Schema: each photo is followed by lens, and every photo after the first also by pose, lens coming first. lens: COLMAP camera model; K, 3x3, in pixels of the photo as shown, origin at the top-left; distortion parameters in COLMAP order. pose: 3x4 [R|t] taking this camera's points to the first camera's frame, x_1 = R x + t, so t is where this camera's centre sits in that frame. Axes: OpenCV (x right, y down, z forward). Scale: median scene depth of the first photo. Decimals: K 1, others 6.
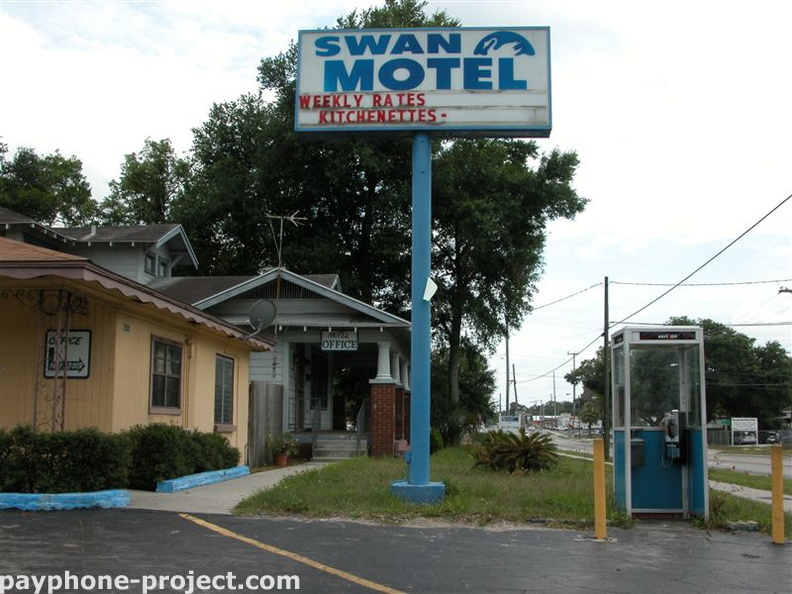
lens RADIAL K [[943.0, 0, 386.9], [0, 943.0, 299.8], [0, 0, 1]] dist [-0.120506, 0.000000]
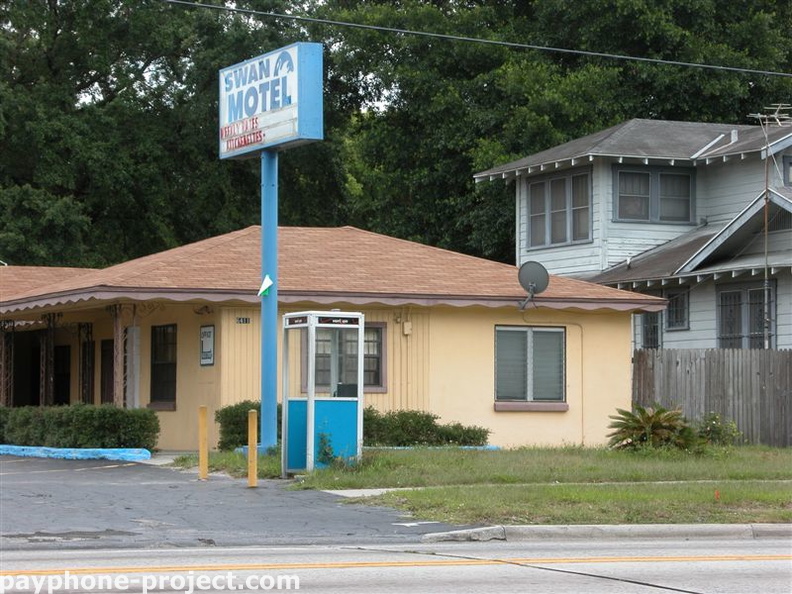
lens RADIAL K [[2494.9, 0, 392.8], [0, 2494.9, 290.2], [0, 0, 1]] dist [0.044798, 0.000000]
pose [[0.457445, -0.049821, -0.887841, 2.825085], [0.118798, 0.992903, 0.005492, -0.002652], [0.881267, -0.107986, 0.460117, -0.301745]]
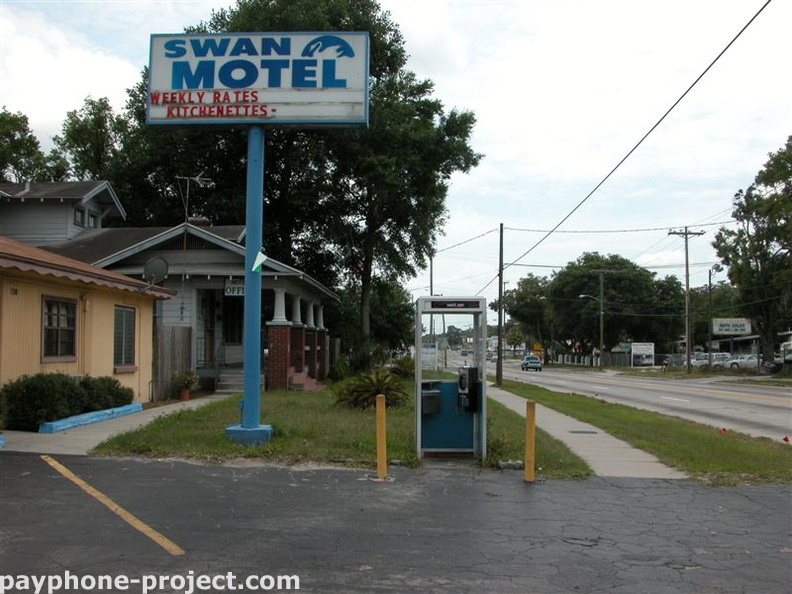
lens RADIAL K [[857.1, 0, 387.9], [0, 857.1, 303.4], [0, 0, 1]] dist [-0.131644, 0.000000]
pose [[0.998762, -0.001180, 0.049740, 0.145129], [-0.003082, 0.996332, 0.085519, -0.049434], [-0.049658, -0.085567, 0.995094, -0.062081]]
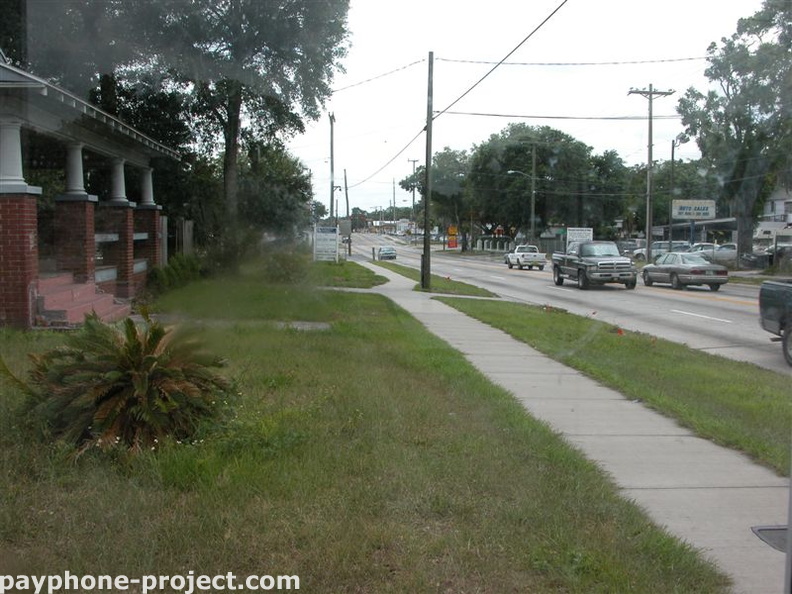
lens RADIAL K [[857.1, 0, 376.6], [0, 857.1, 297.1], [0, 0, 1]] dist [-0.131644, 0.000000]
pose [[0.989211, -0.014559, 0.145770, 0.271268], [-0.016824, 0.977176, 0.211766, 0.078911], [-0.145526, -0.211934, 0.966388, 0.929987]]
